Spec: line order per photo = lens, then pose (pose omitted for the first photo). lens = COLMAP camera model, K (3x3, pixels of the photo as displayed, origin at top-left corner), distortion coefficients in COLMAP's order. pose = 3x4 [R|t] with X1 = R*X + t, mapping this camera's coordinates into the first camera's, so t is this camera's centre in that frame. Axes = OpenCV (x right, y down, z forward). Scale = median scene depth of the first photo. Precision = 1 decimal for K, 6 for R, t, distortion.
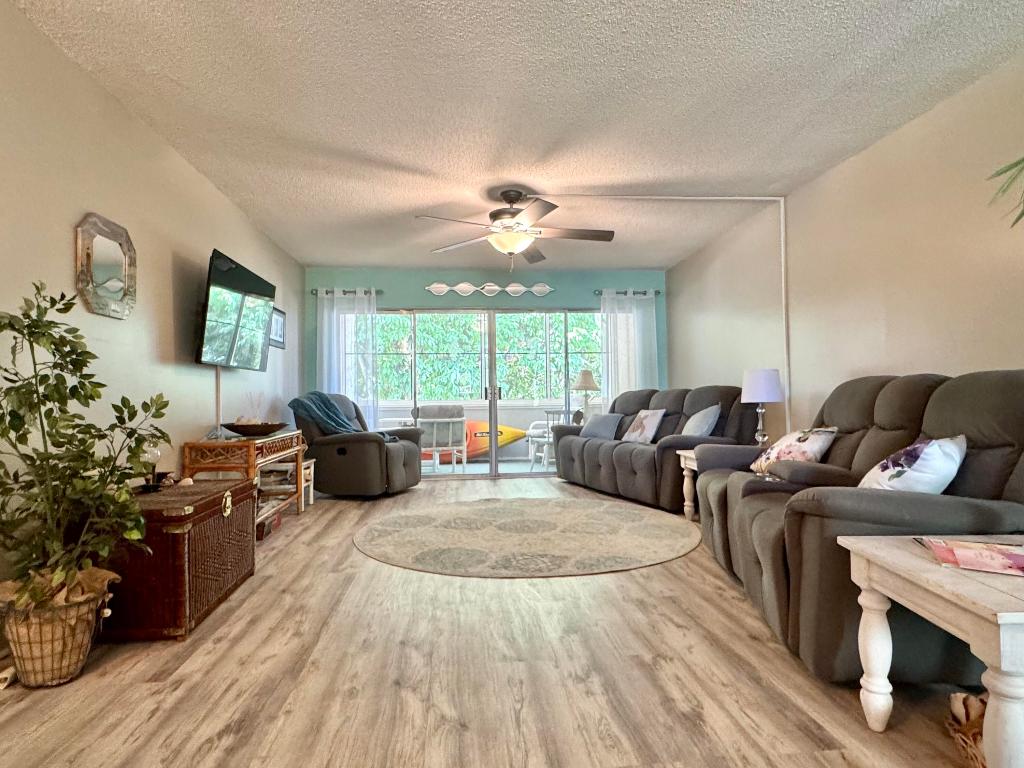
lens RADIAL K [[580.3, 0, 511.8], [0, 580.3, 384.7], [0, 0, 1]] dist [-0.001048, 0.000240]
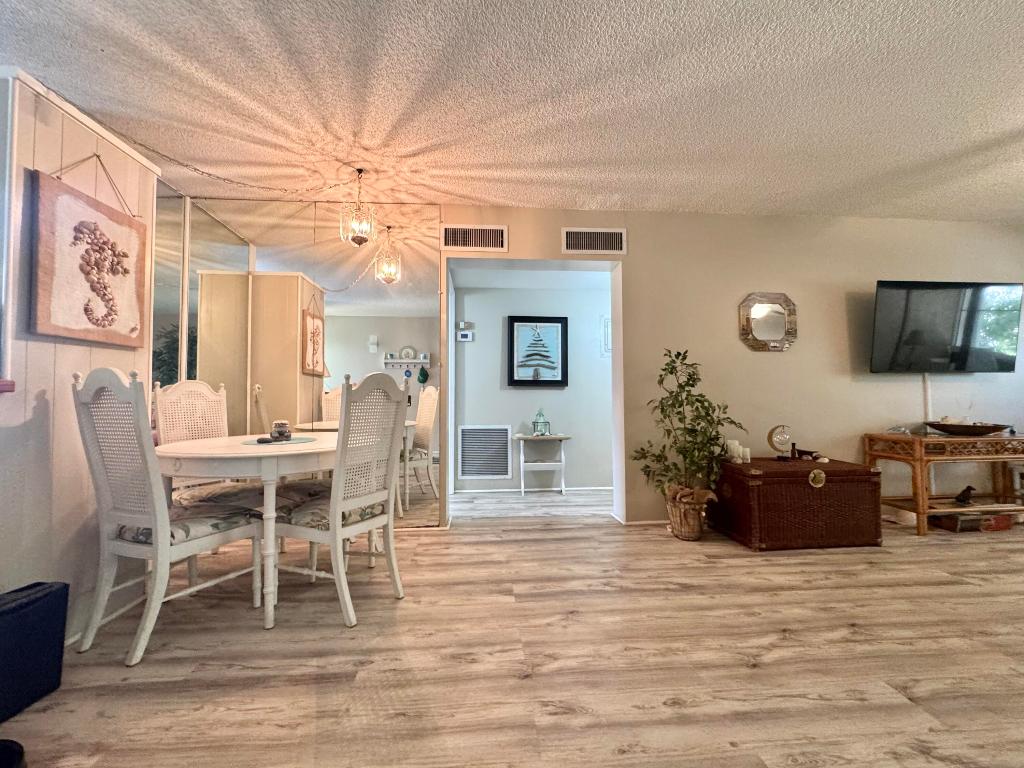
lens RADIAL K [[411.7, 0, 513.5], [0, 411.7, 386.5], [0, 0, 1]] dist [-0.001868, -0.000401]
pose [[-0.024092, -0.024683, -0.999405, 0.649390], [0.029779, 0.999234, -0.025396, -0.011244], [0.999266, -0.030373, -0.023338, 0.396044]]
